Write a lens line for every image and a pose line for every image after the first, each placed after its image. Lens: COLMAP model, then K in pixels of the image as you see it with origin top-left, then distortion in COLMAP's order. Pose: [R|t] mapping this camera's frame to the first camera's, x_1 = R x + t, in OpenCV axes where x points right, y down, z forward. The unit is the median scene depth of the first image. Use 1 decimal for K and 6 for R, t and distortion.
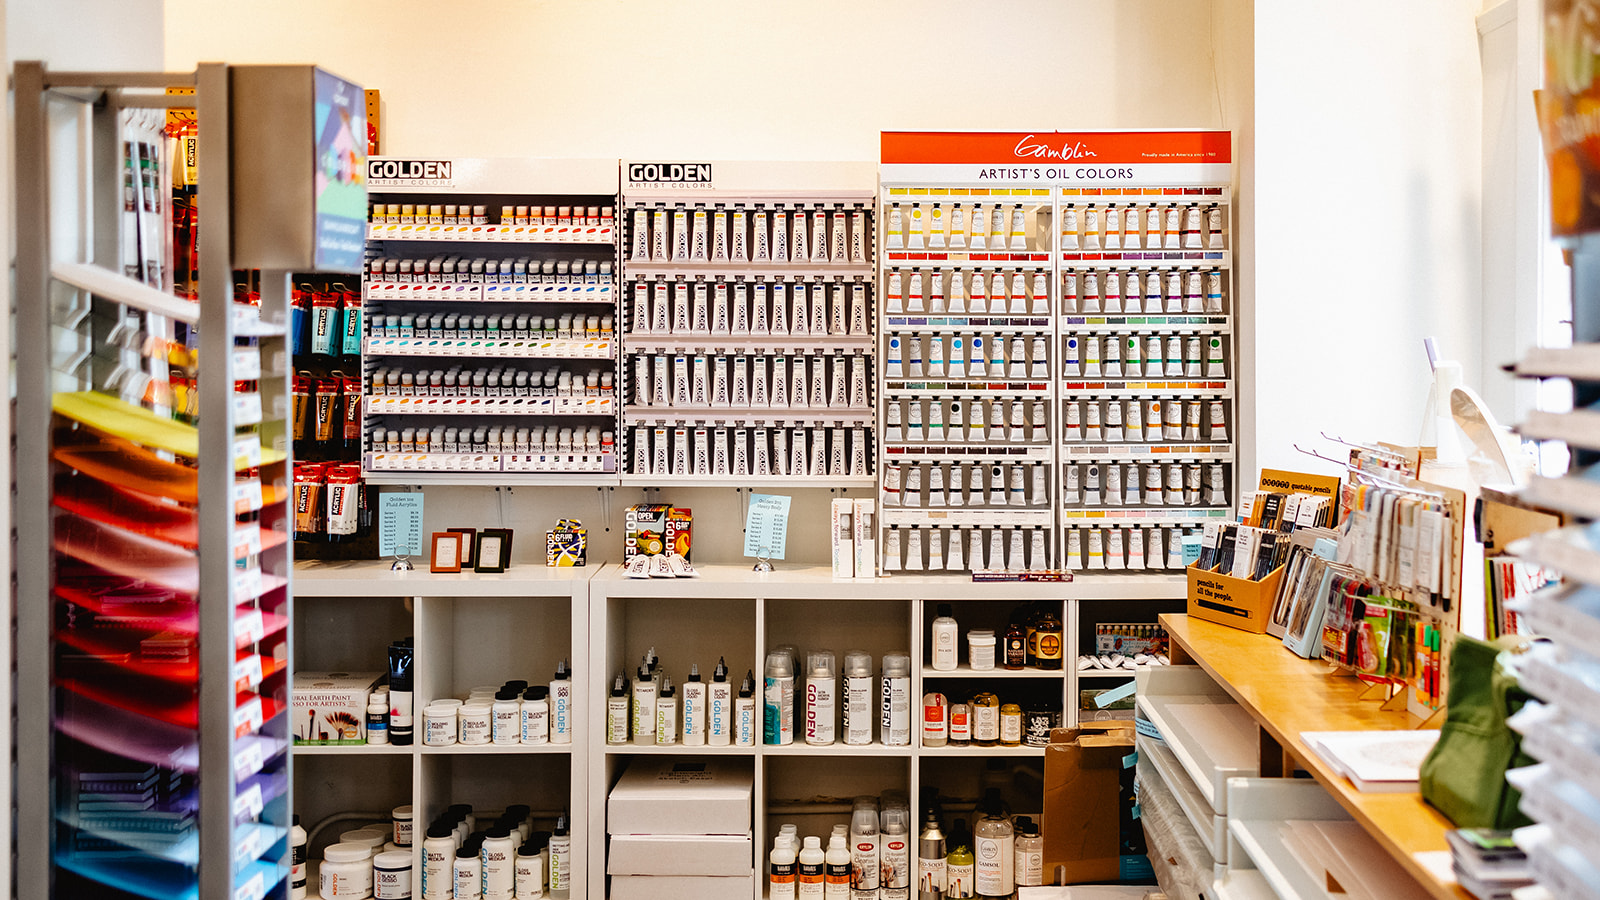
lens RADIAL K [[2019.2, 0, 801.3], [0, 2019.2, 362.9], [0, 0, 1]] dist [0.078138, -0.000383]
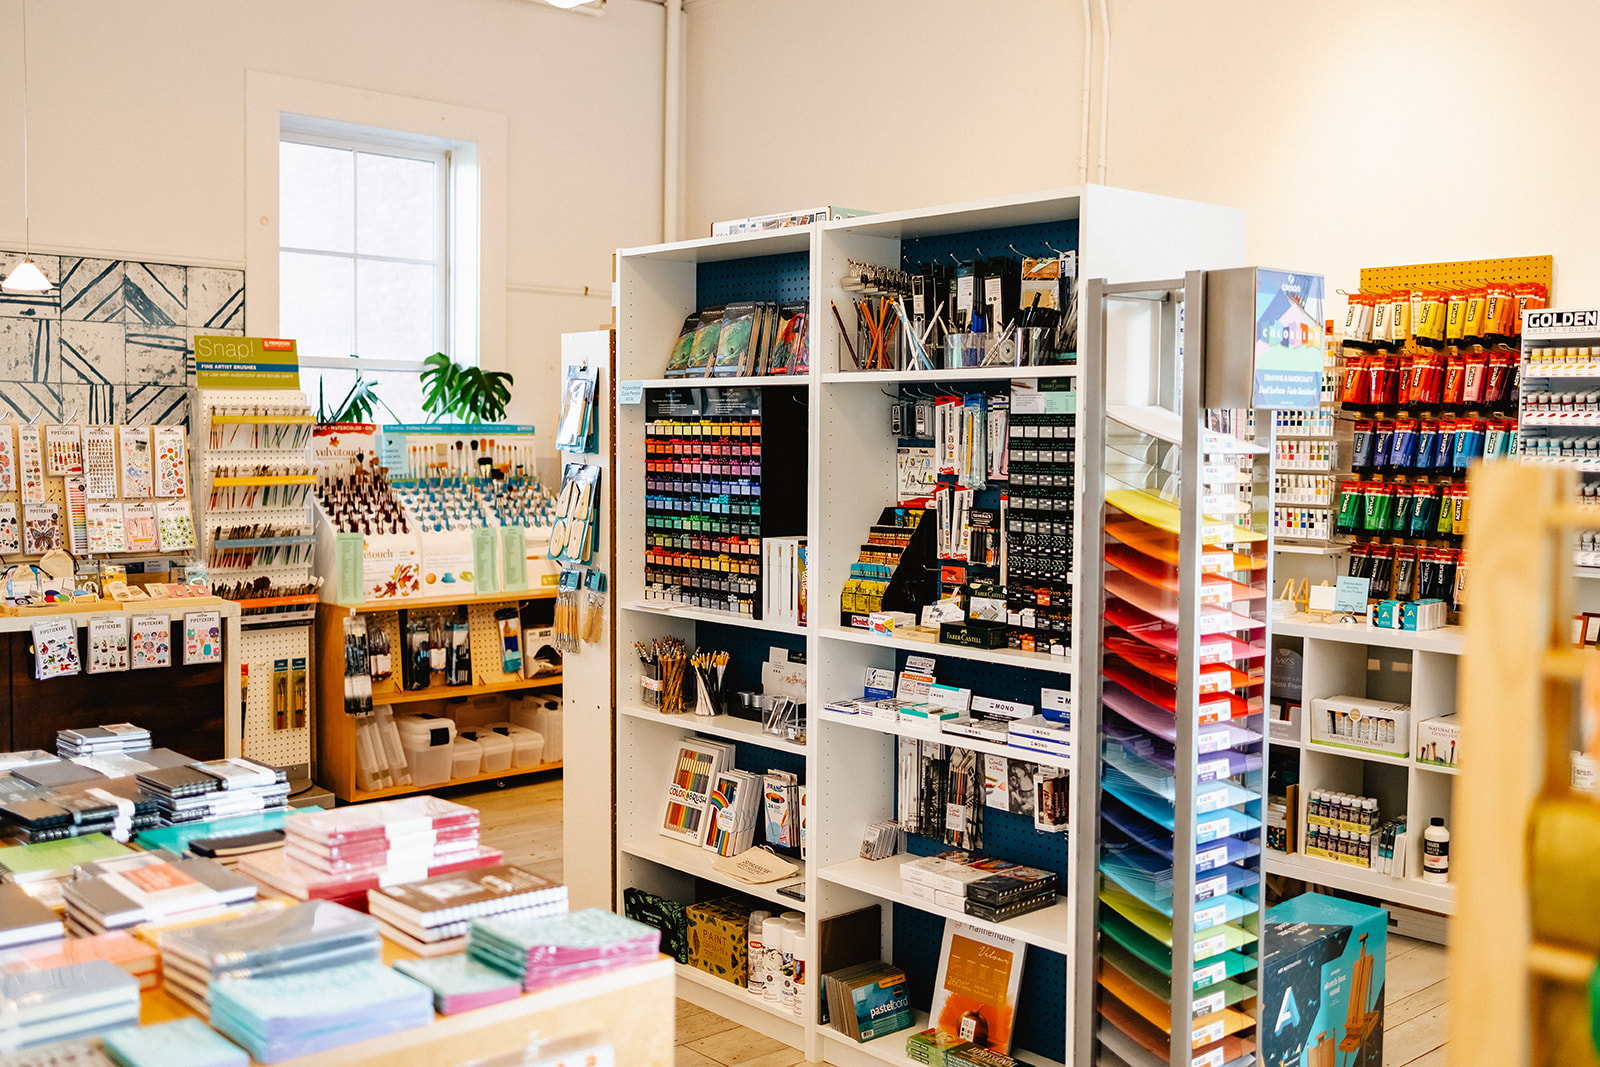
lens RADIAL K [[1612.6, 0, 800.0], [0, 1612.6, 533.5], [0, 0, 1]] dist [0.013971, -0.004238]
pose [[0.685849, 0.044889, -0.726358, 0.358376], [-0.016859, 0.998808, 0.045807, -0.004423], [0.727548, -0.019171, 0.685788, -0.025063]]
